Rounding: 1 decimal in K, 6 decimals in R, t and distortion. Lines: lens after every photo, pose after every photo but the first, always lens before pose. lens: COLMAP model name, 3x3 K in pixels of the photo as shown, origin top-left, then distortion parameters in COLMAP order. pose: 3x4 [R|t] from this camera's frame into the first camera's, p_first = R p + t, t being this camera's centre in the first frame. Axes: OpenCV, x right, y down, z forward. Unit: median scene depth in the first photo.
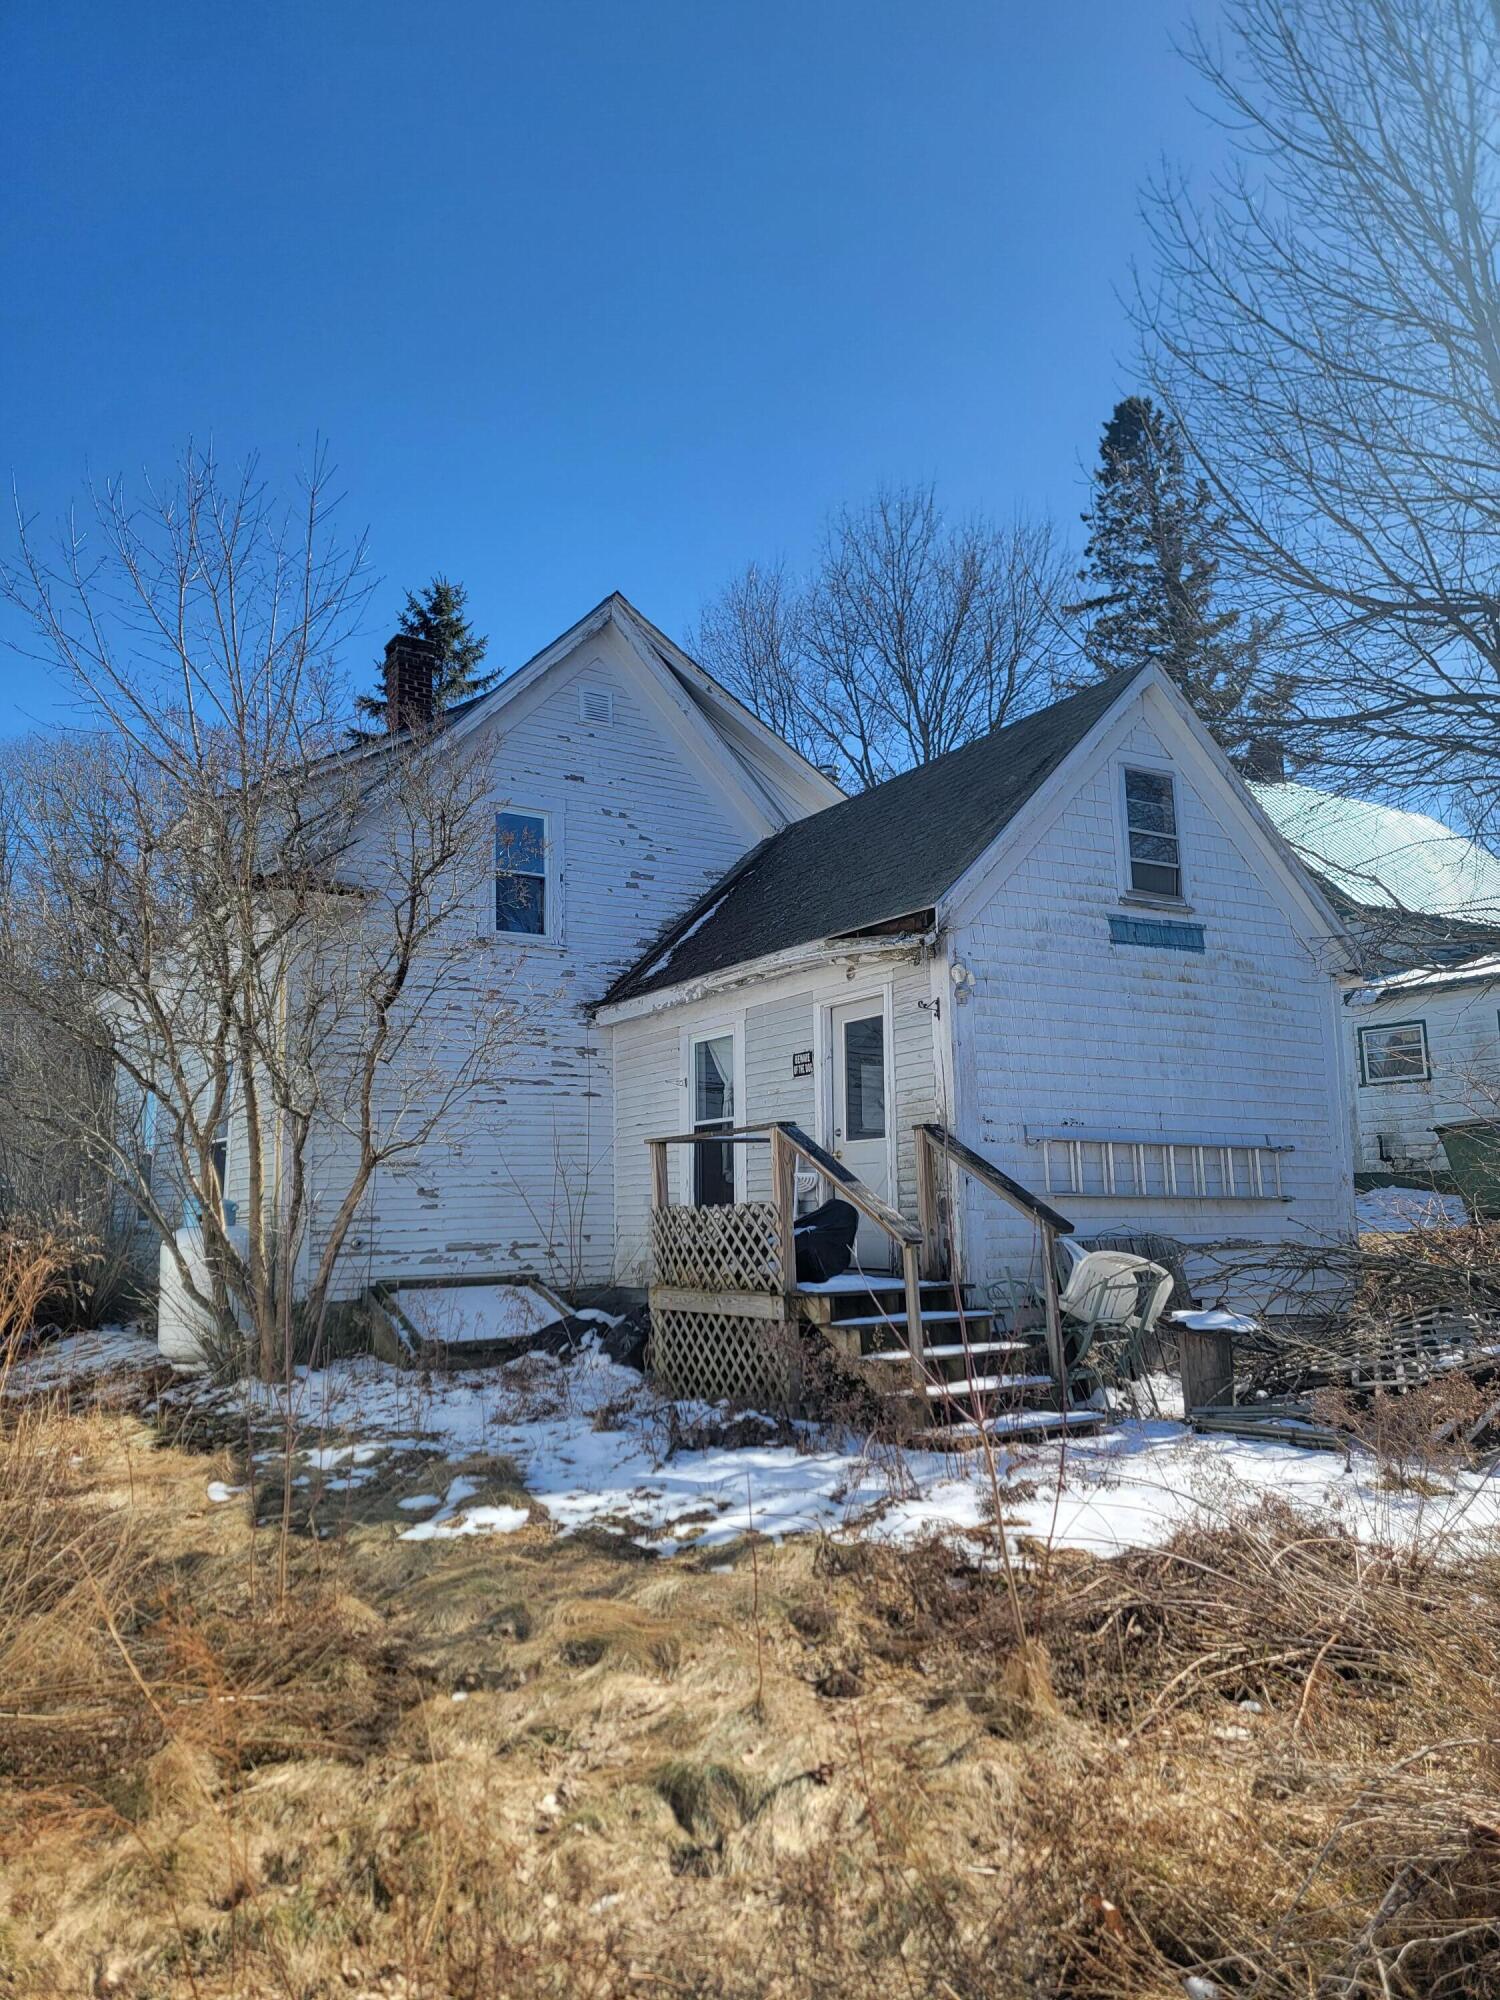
lens RADIAL K [[1371.0, 0, 738.2], [0, 1371.0, 998.0], [0, 0, 1]] dist [0.058135, -0.027339]
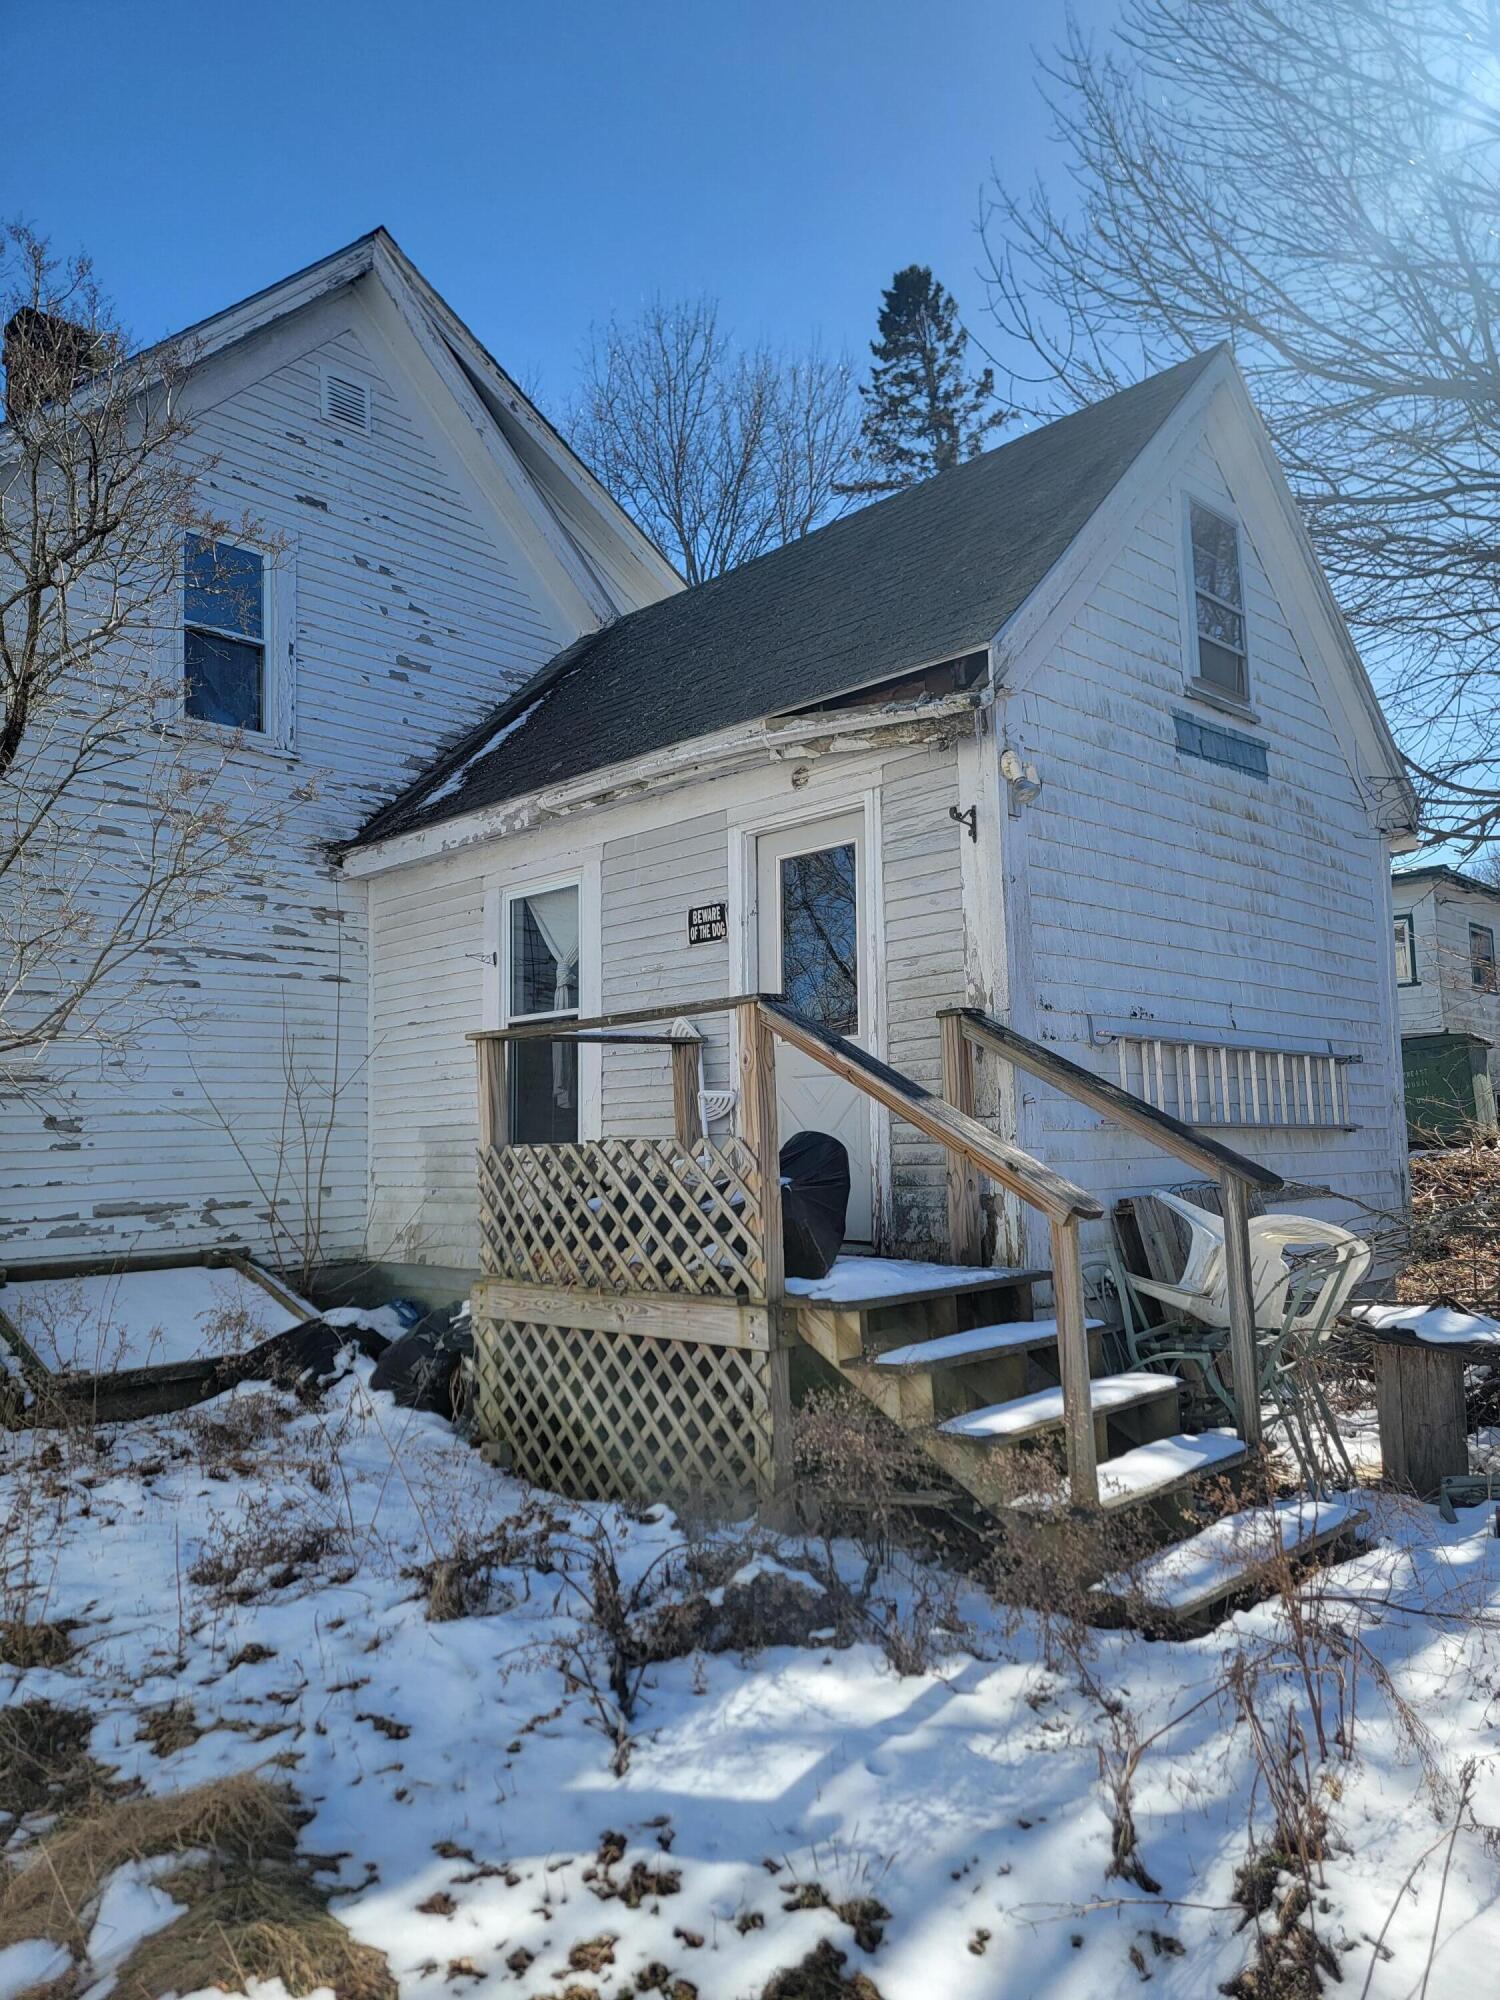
lens RADIAL K [[1371.0, 0, 768.5], [0, 1371.0, 992.9], [0, 0, 1]] dist [0.058135, -0.027339]
pose [[0.970406, 0.019687, 0.240675, -0.075688], [-0.030500, 0.998682, 0.041285, 0.051111], [-0.239545, -0.047404, 0.969727, 0.351907]]
